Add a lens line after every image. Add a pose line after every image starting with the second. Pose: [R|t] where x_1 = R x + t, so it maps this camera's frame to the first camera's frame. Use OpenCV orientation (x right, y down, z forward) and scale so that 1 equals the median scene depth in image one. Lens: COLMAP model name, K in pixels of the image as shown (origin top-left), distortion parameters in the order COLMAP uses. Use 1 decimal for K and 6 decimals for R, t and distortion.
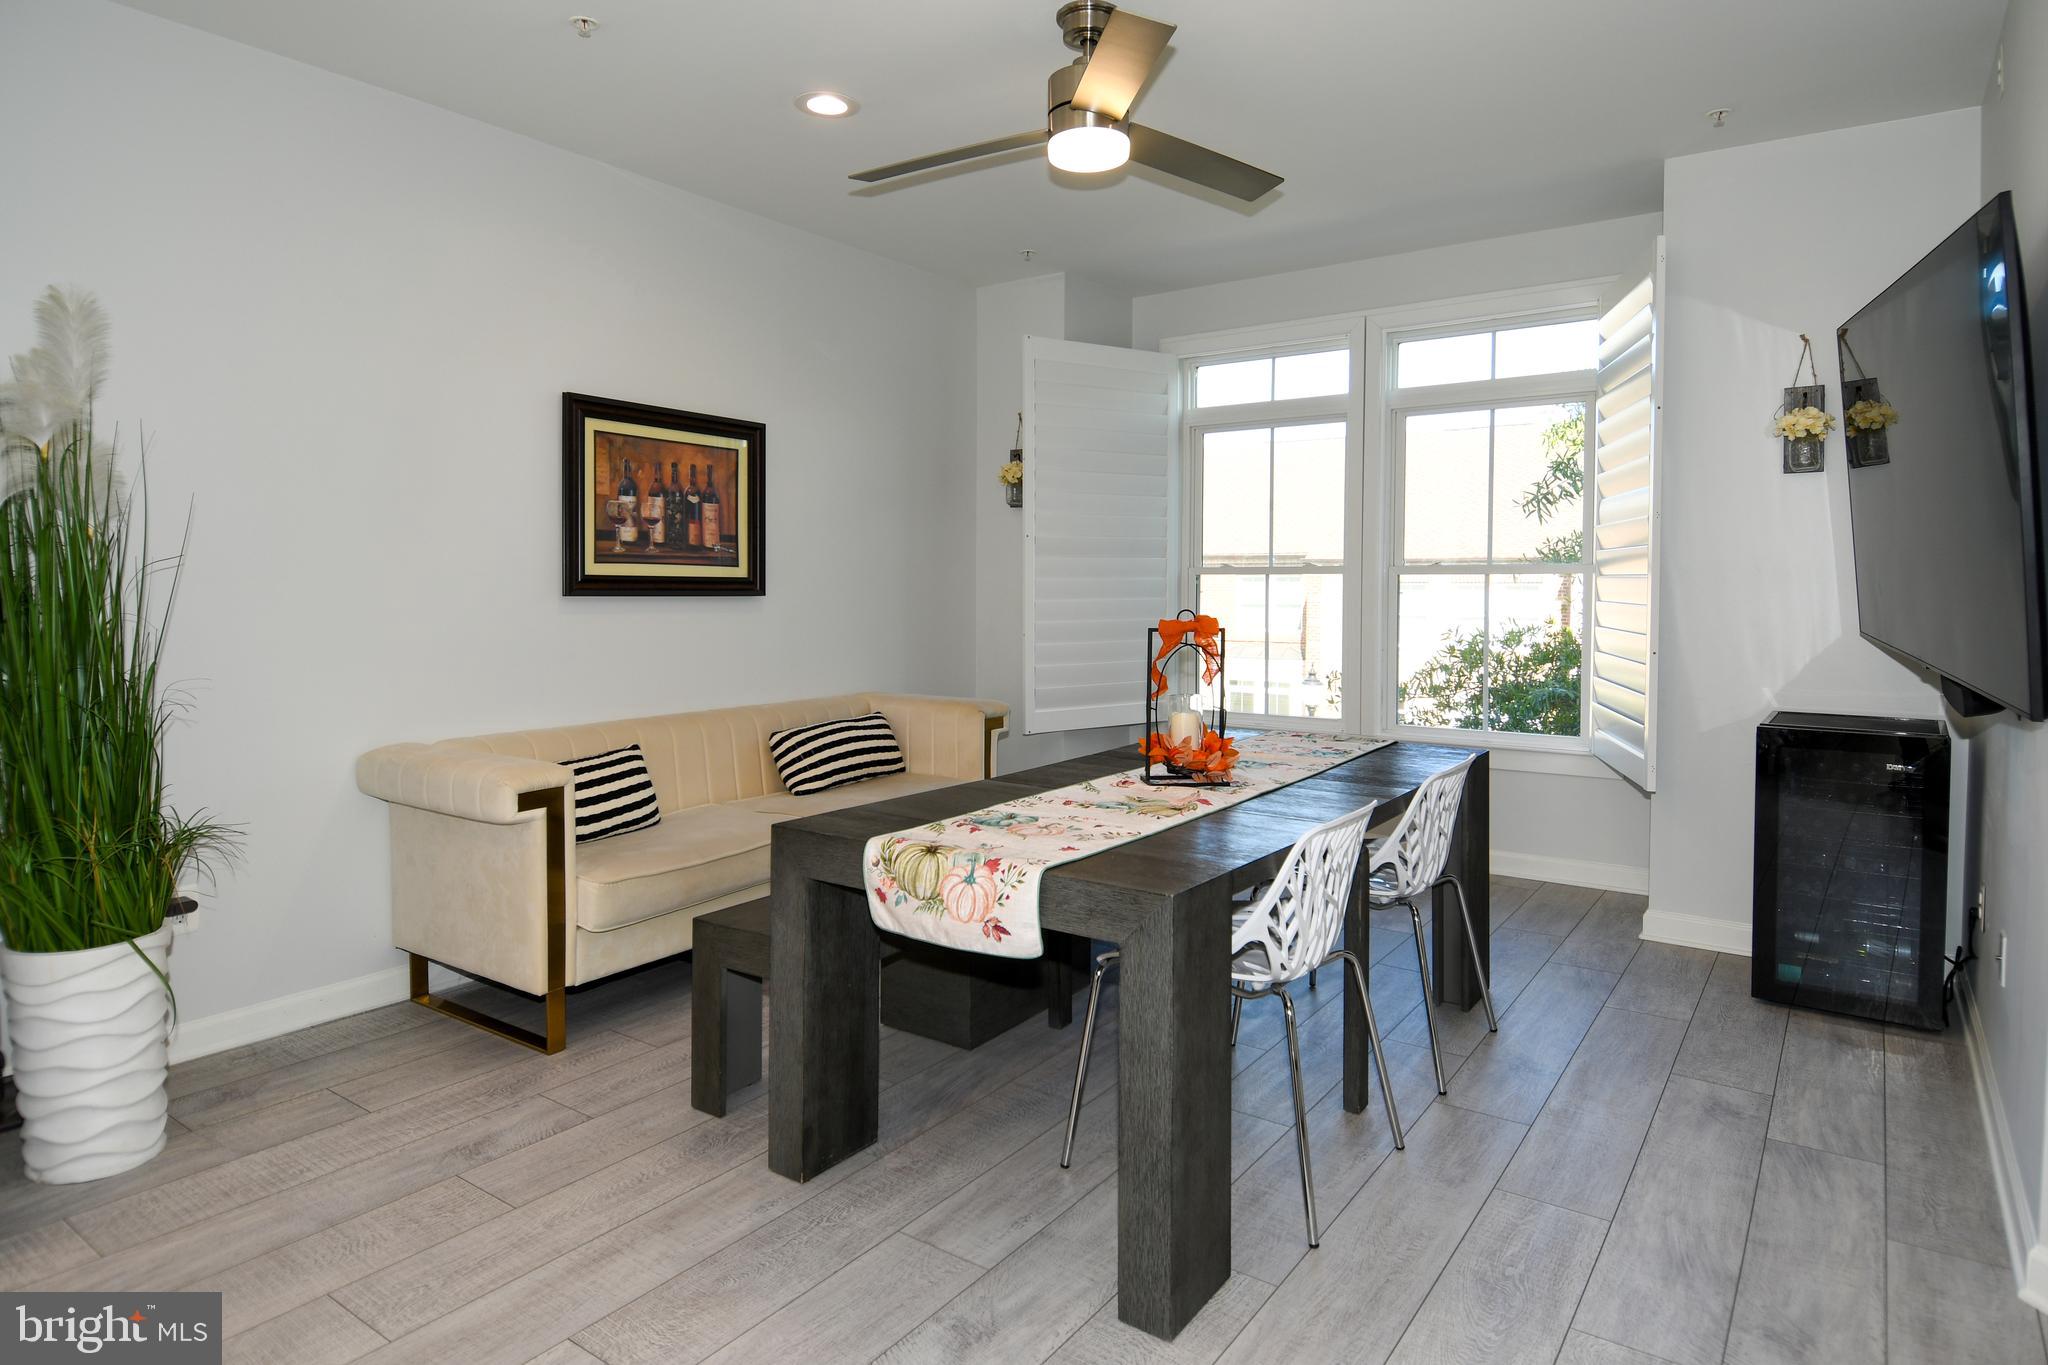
lens RADIAL K [[1112.4, 0, 1070.2], [0, 1112.4, 650.5], [0, 0, 1]] dist [0.034938, -0.037314]
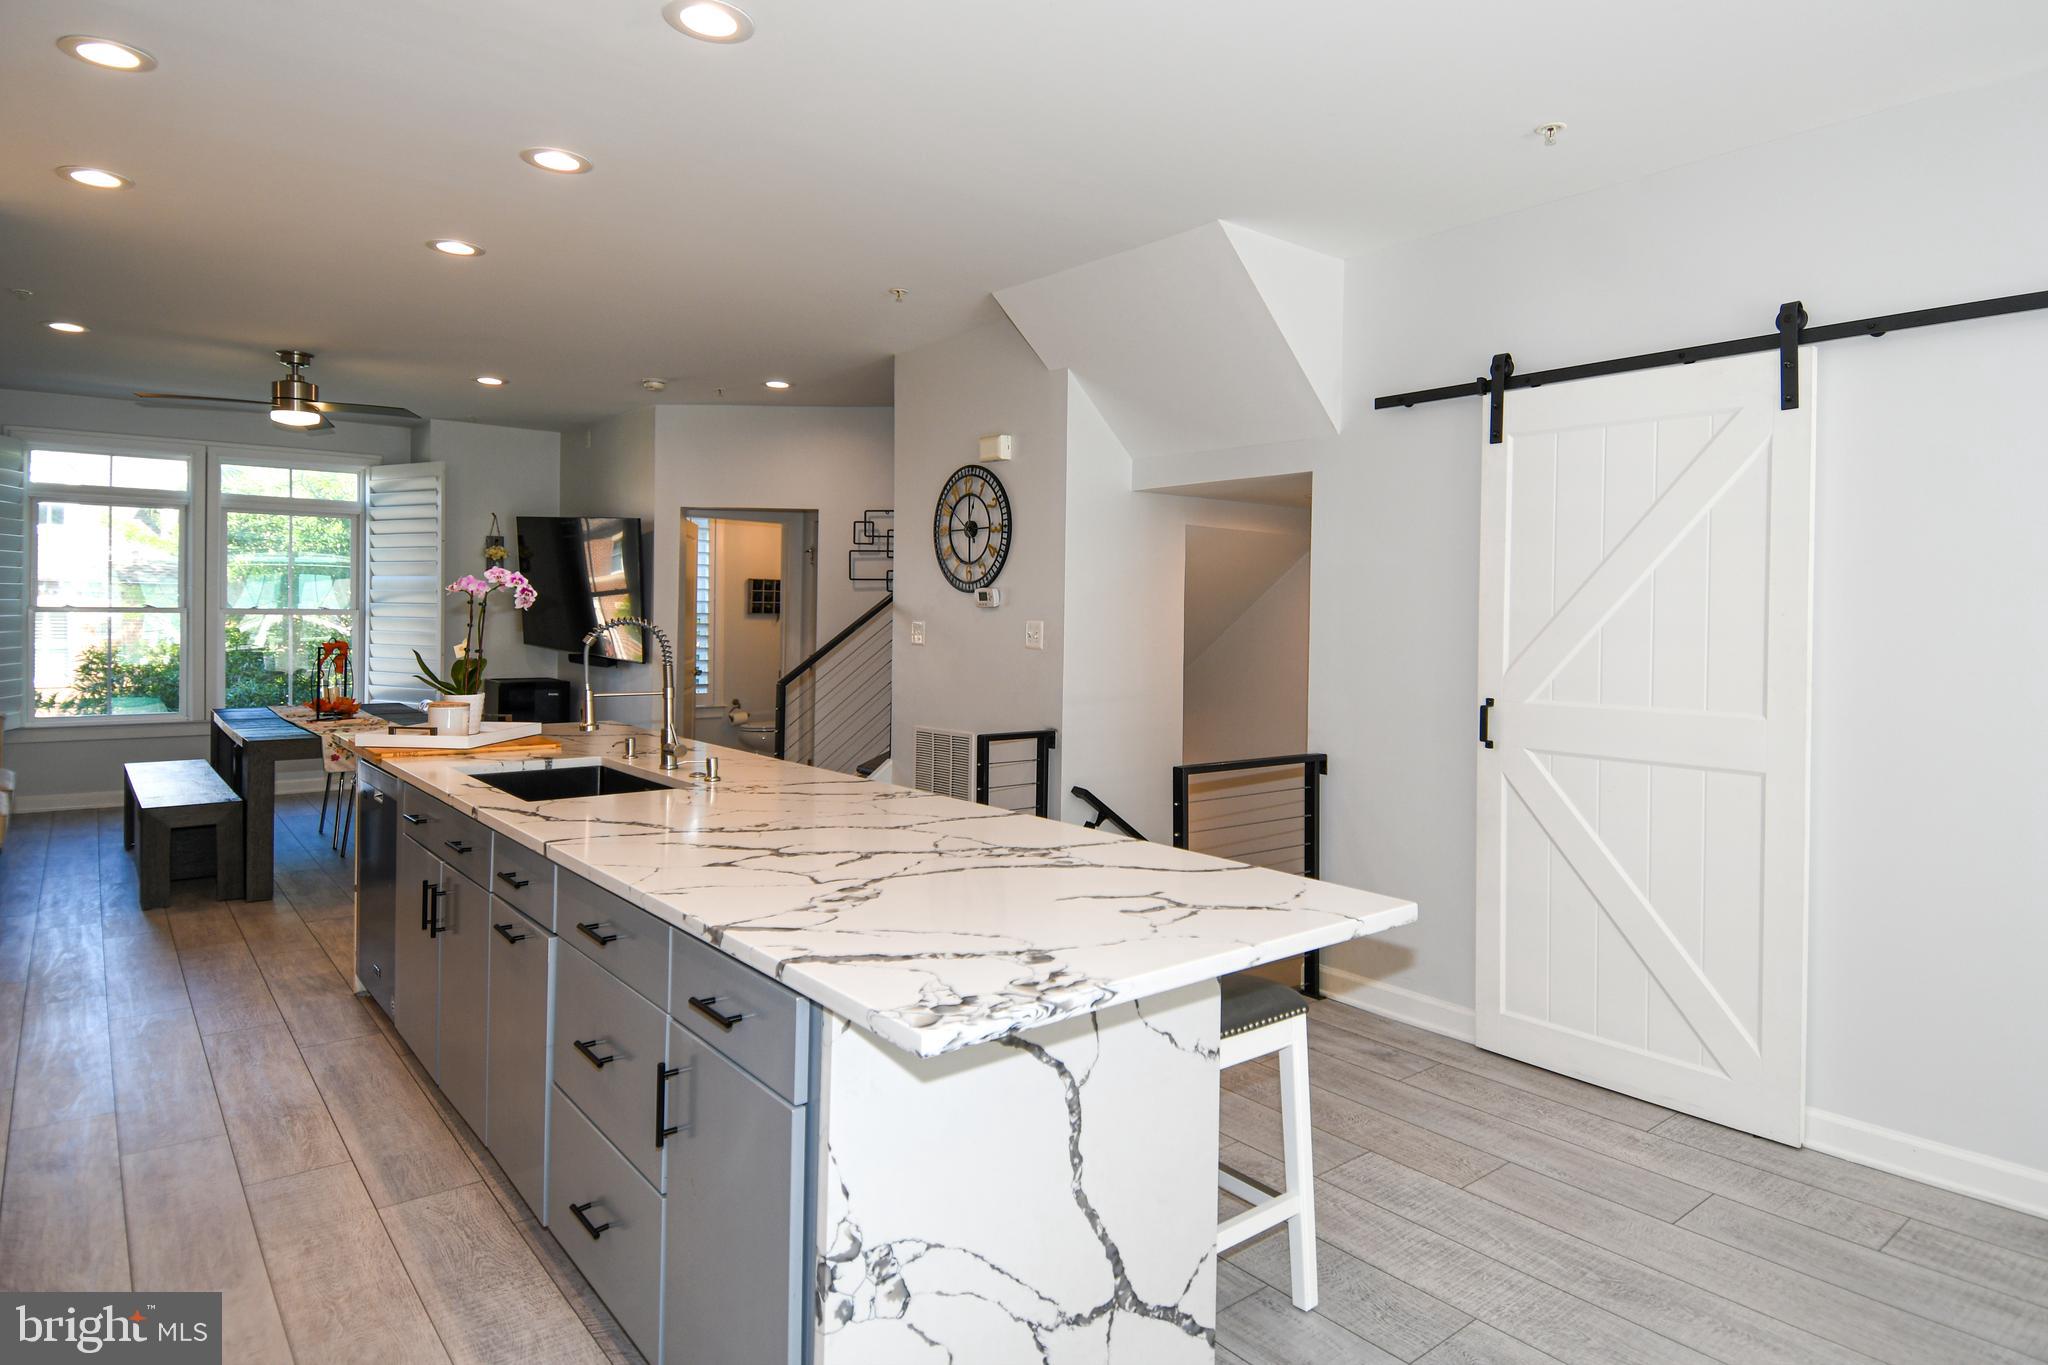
lens RADIAL K [[1112.4, 0, 1068.3], [0, 1112.4, 610.0], [0, 0, 1]] dist [0.034938, -0.037314]
pose [[0.233666, 0.007239, 0.972290, -1.175944], [0.045625, 0.998789, -0.018401, 0.010651], [-0.971246, 0.048660, 0.233053, -0.616113]]
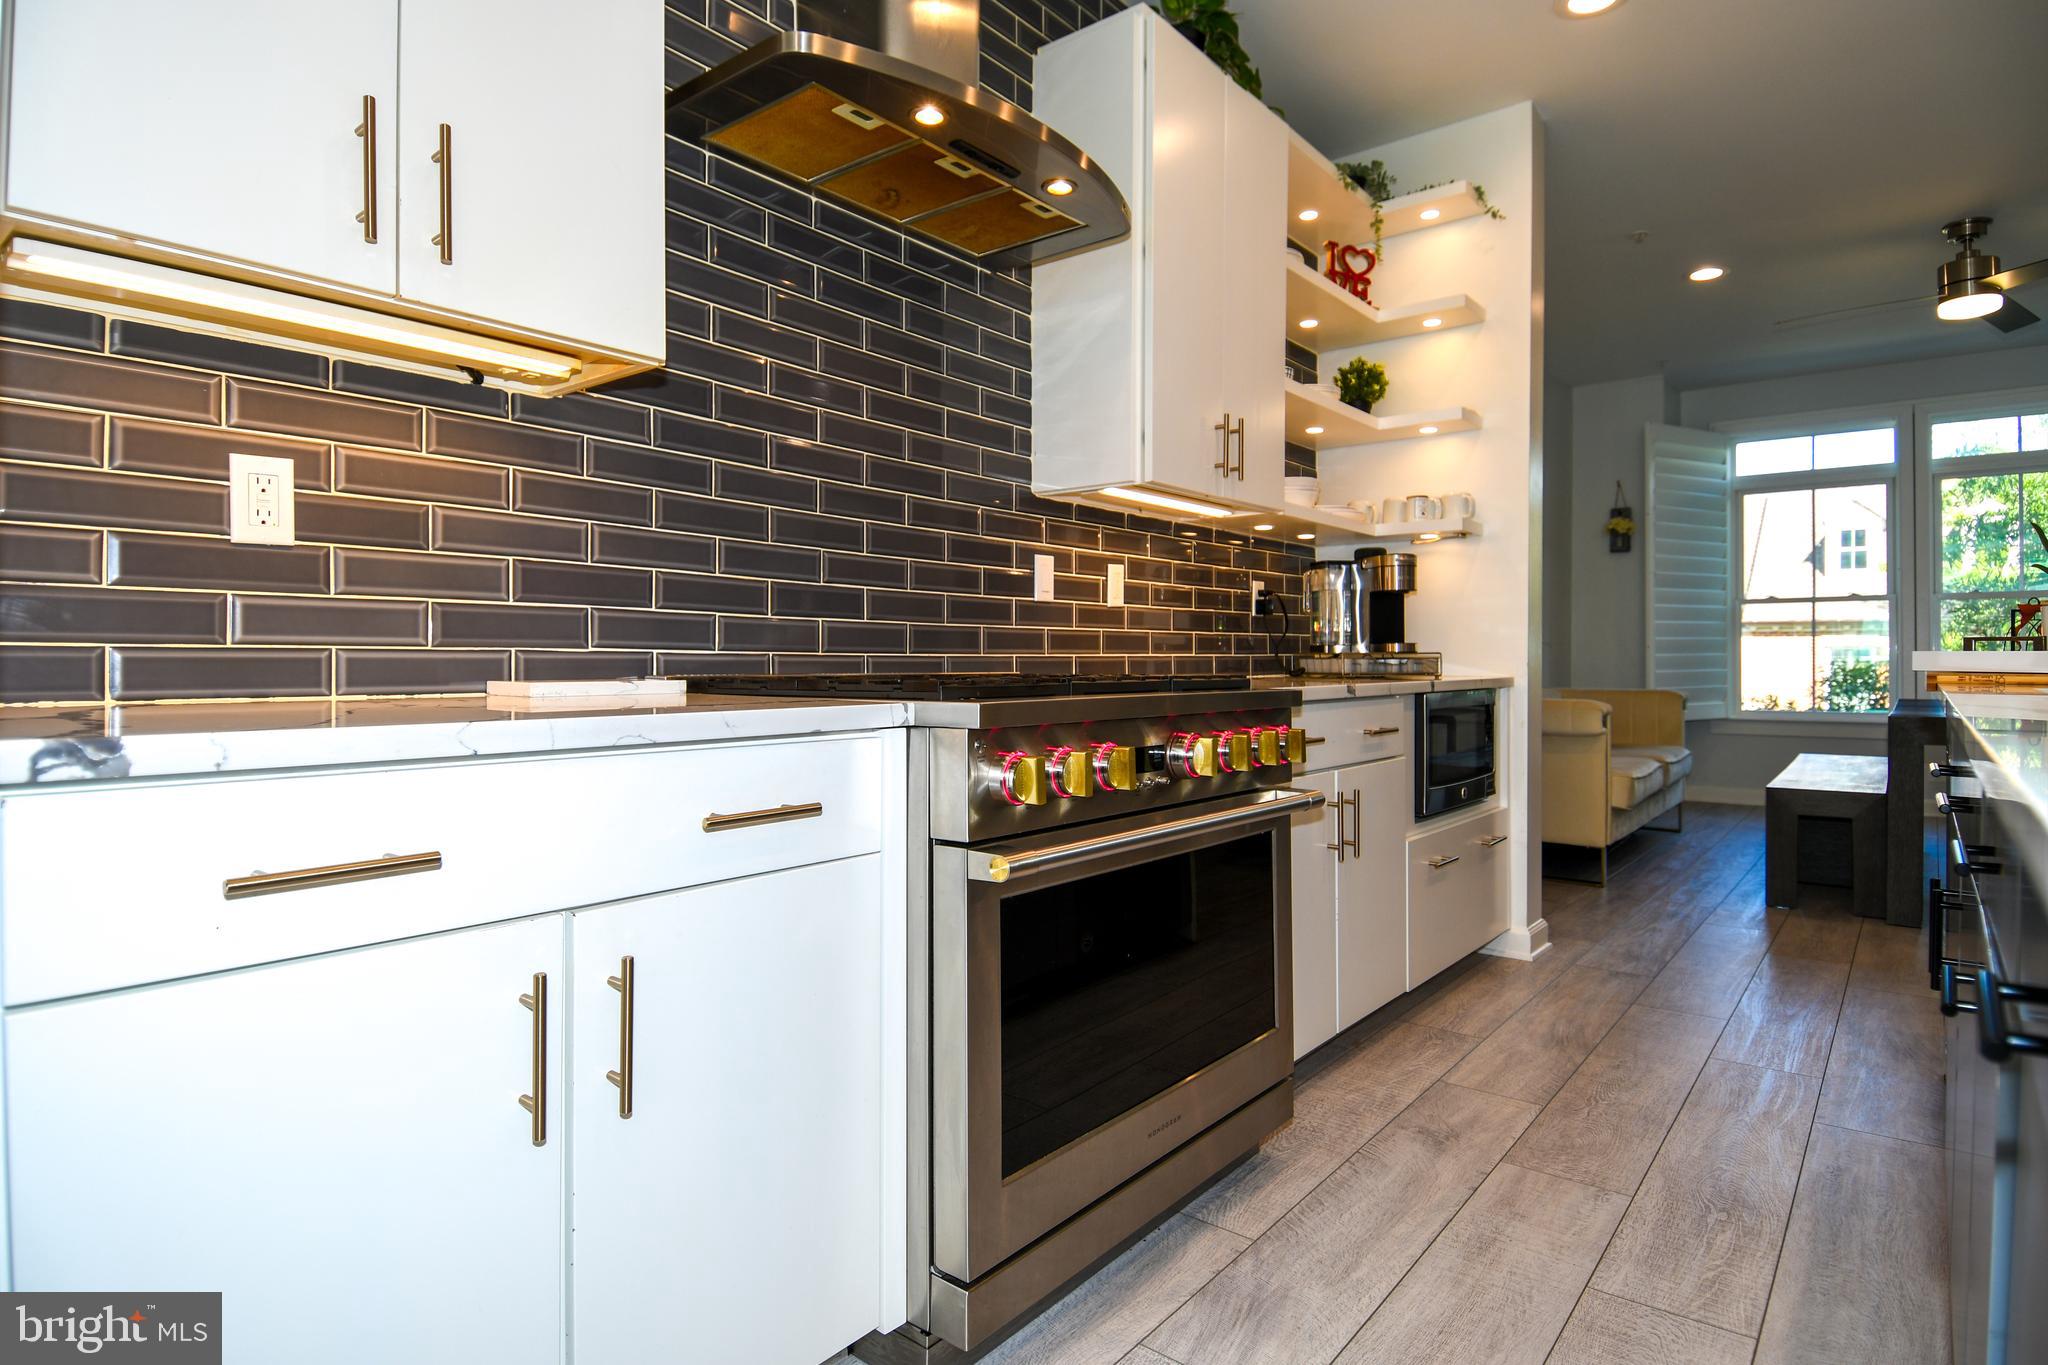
lens RADIAL K [[1112.4, 0, 1067.5], [0, 1112.4, 660.0], [0, 0, 1]] dist [0.034938, -0.037314]
pose [[0.999184, -0.003678, -0.040215, -0.839761], [0.001168, 0.998060, -0.062255, 0.103365], [0.040366, 0.062158, 0.997250, -0.424554]]
